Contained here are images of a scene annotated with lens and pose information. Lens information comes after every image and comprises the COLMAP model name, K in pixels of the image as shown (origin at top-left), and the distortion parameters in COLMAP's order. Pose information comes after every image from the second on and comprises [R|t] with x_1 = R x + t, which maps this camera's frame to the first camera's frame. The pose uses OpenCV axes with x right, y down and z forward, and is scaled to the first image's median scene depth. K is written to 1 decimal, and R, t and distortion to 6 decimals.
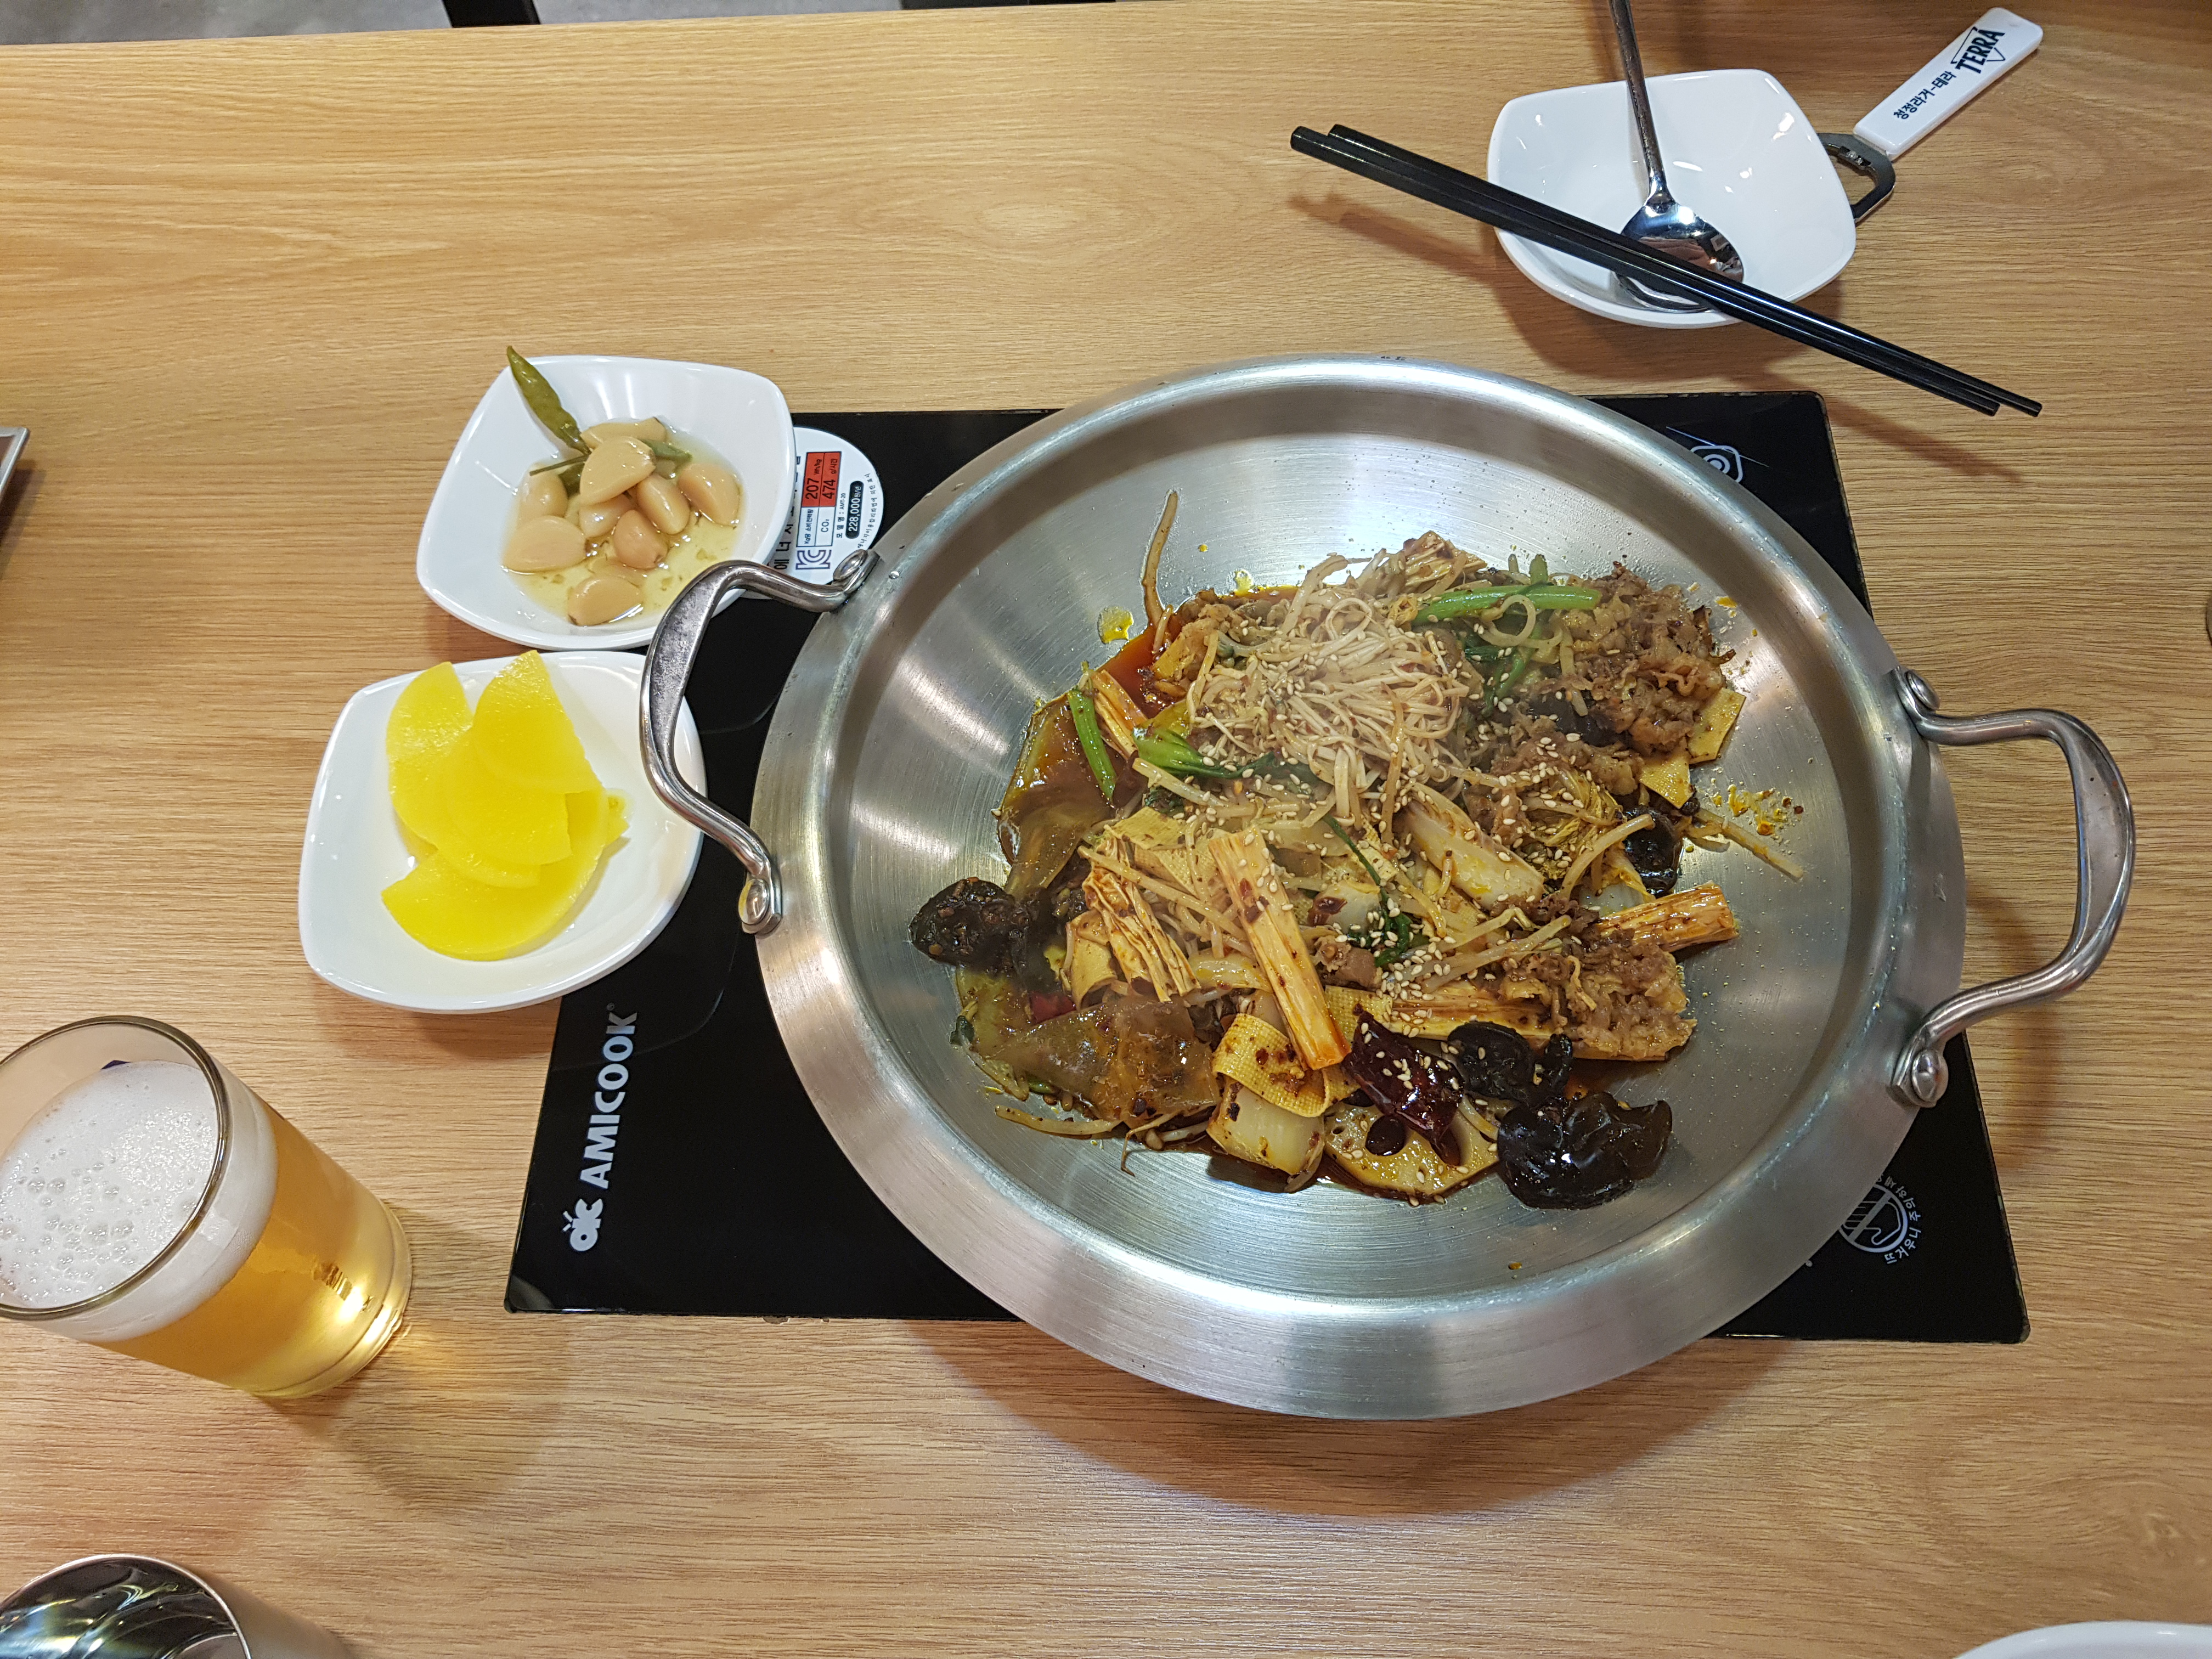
lens RADIAL K [[1733.6, 0, 1060.9], [0, 1733.6, 828.0], [0, 0, 1]] dist [0.065635, -0.279936]
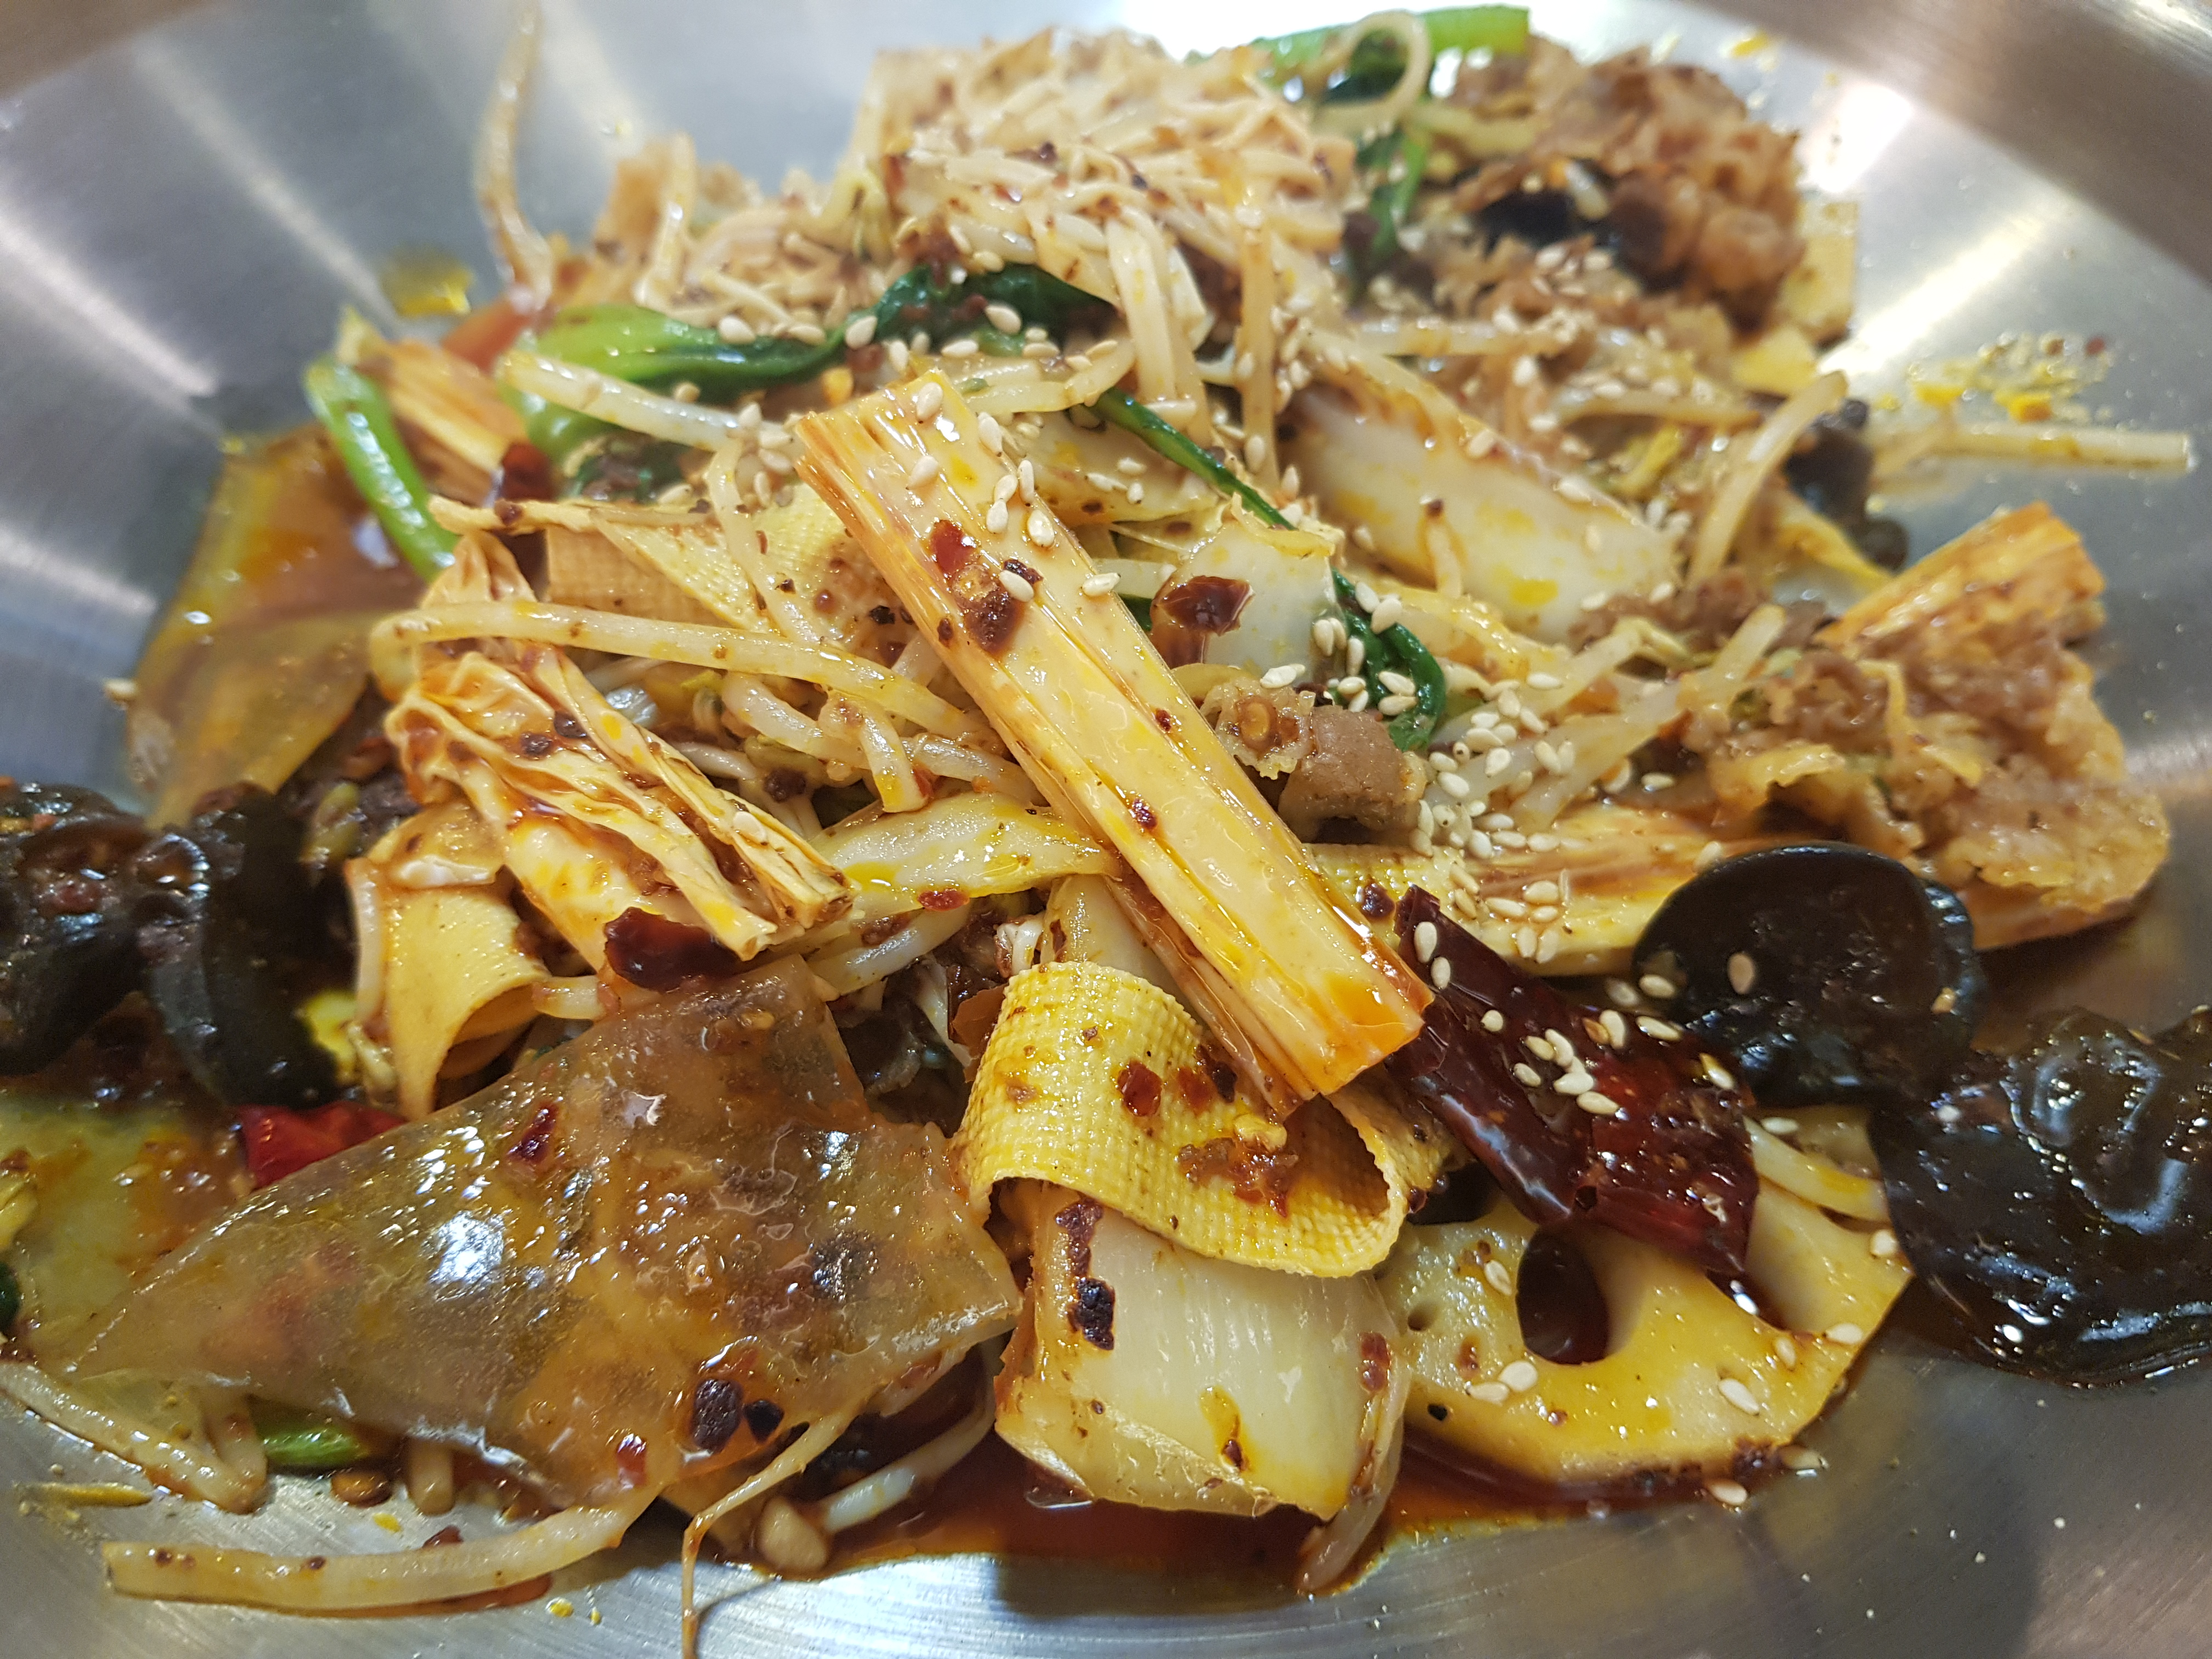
lens RADIAL K [[1733.6, 0, 1060.9], [0, 1733.6, 828.0], [0, 0, 1]] dist [0.065635, -0.279936]
pose [[0.930892, -0.133354, 0.340085, 0.016984], [0.217914, 0.949914, -0.224003, 0.147801], [-0.293180, 0.282631, 0.913326, 0.728953]]
